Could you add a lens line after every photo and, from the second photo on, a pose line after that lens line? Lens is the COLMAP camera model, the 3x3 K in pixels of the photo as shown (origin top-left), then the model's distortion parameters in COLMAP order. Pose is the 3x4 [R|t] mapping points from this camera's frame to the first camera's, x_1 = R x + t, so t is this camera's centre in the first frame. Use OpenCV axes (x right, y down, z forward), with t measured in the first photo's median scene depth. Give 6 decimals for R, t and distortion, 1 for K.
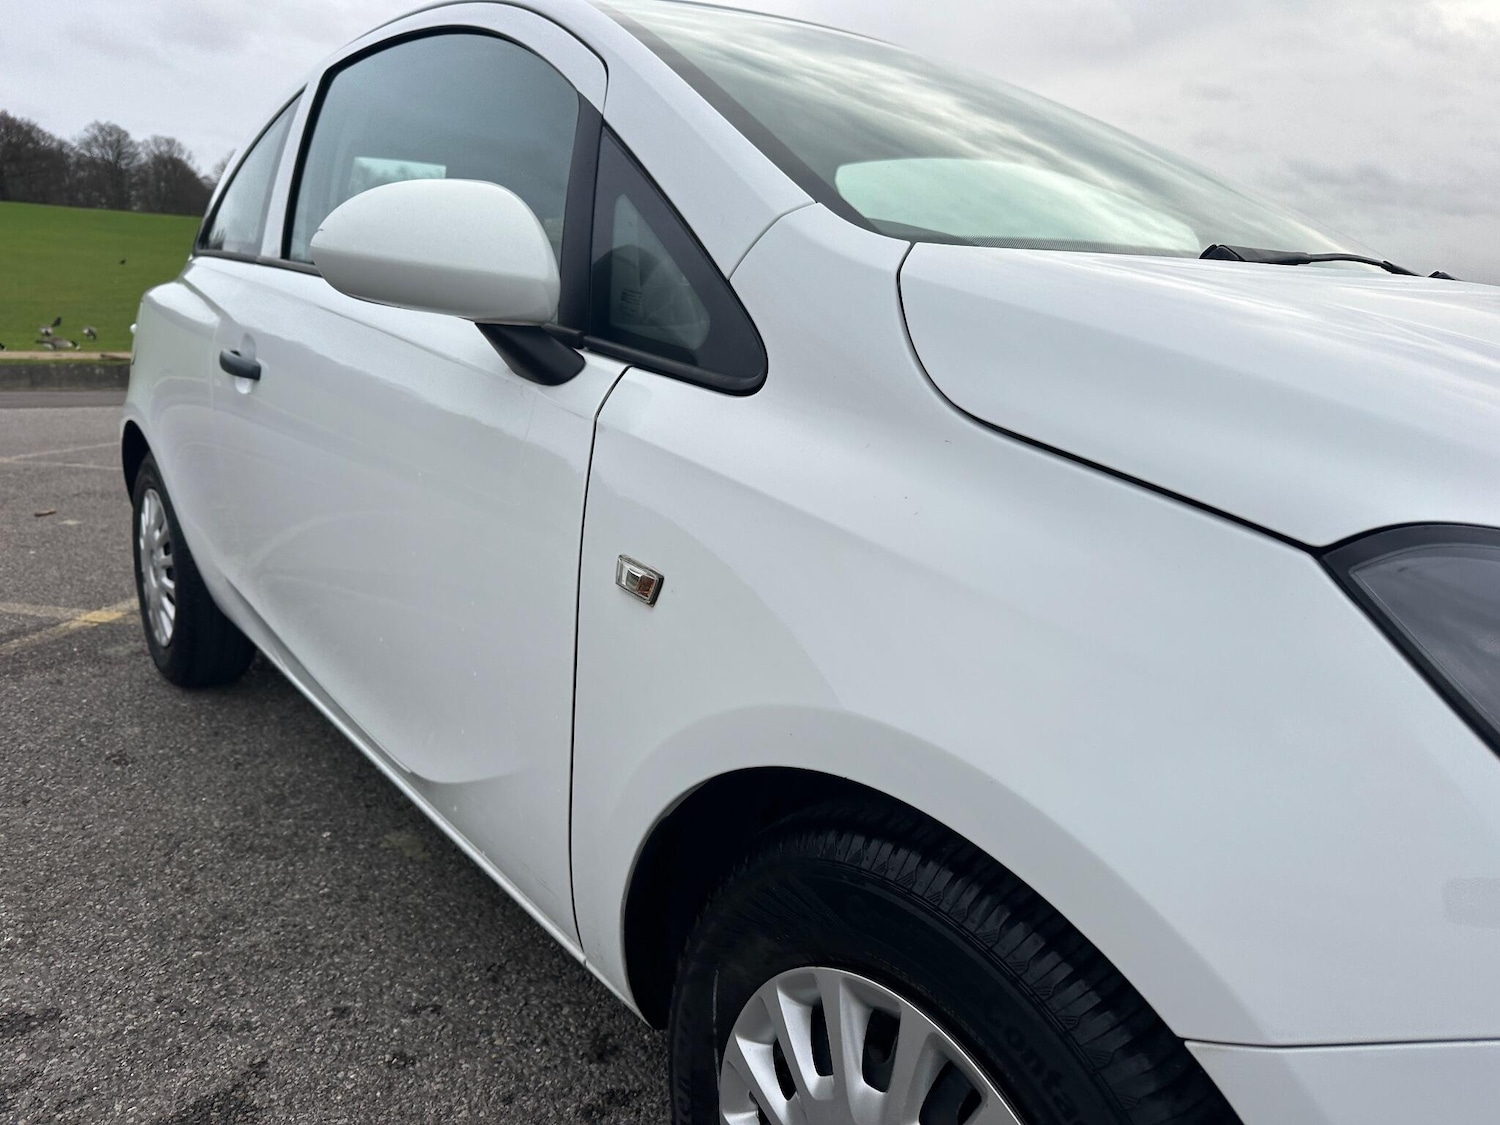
lens RADIAL K [[1081.5, 0, 755.0], [0, 1081.5, 561.5], [0, 0, 1]] dist [-0.003900, -0.005547]
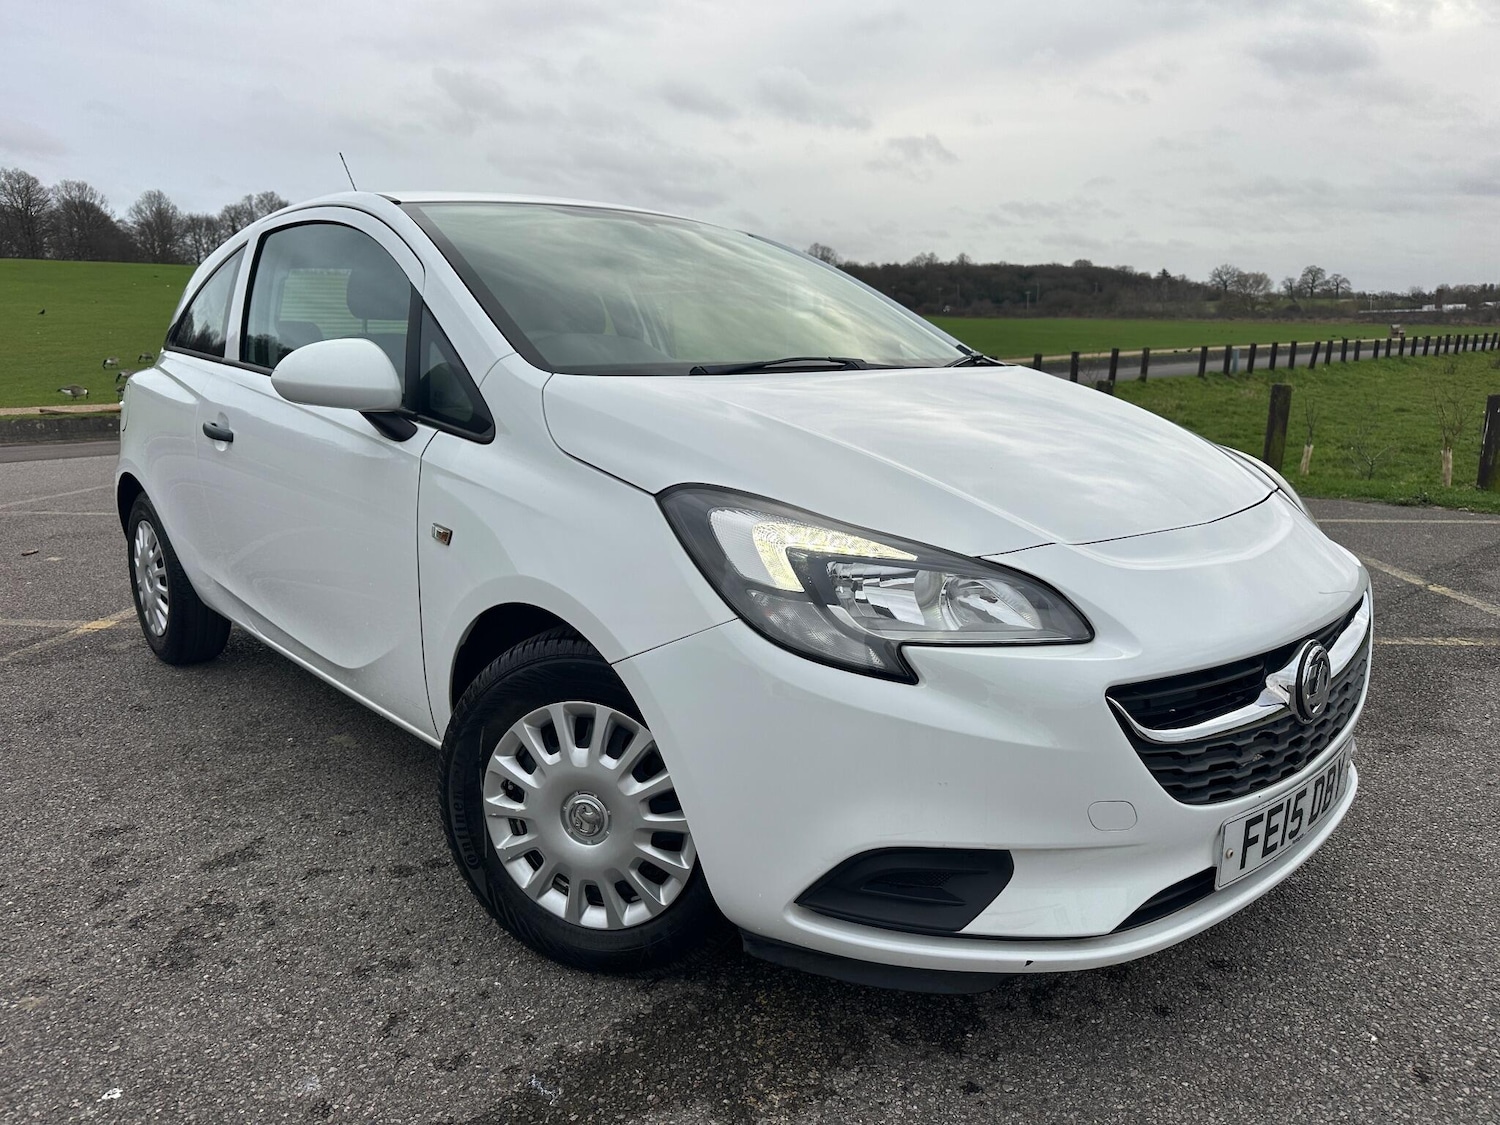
lens RADIAL K [[1114.9, 0, 743.7], [0, 1114.9, 560.4], [0, 0, 1]] dist [0.039951, -0.041411]
pose [[0.997956, -0.057580, 0.027709, 0.155095], [0.058078, 0.998158, -0.017537, 0.052710], [-0.026649, 0.019110, 0.999462, -0.442956]]
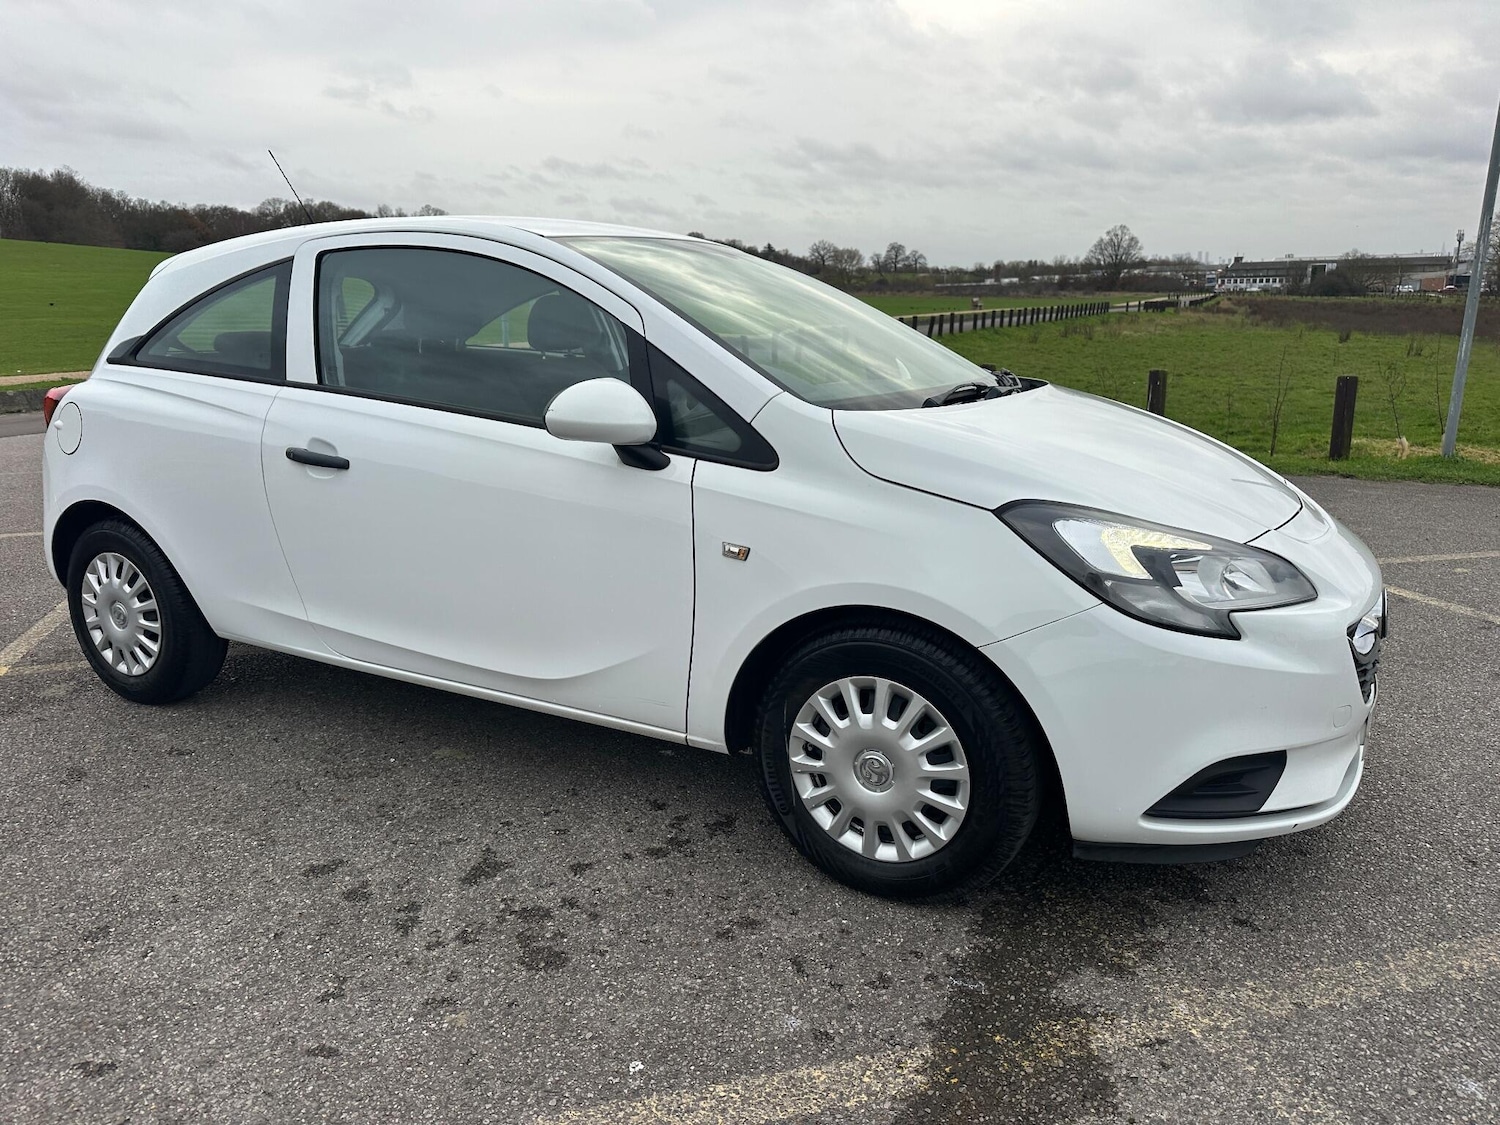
lens RADIAL K [[1096.3, 0, 716.4], [0, 1096.3, 600.8], [0, 0, 1]] dist [0.097689, -0.001572]
pose [[0.927141, -0.147333, 0.344532, -0.373495], [0.127211, 0.988609, 0.080435, -0.028423], [-0.352458, -0.030746, 0.935323, -0.481582]]
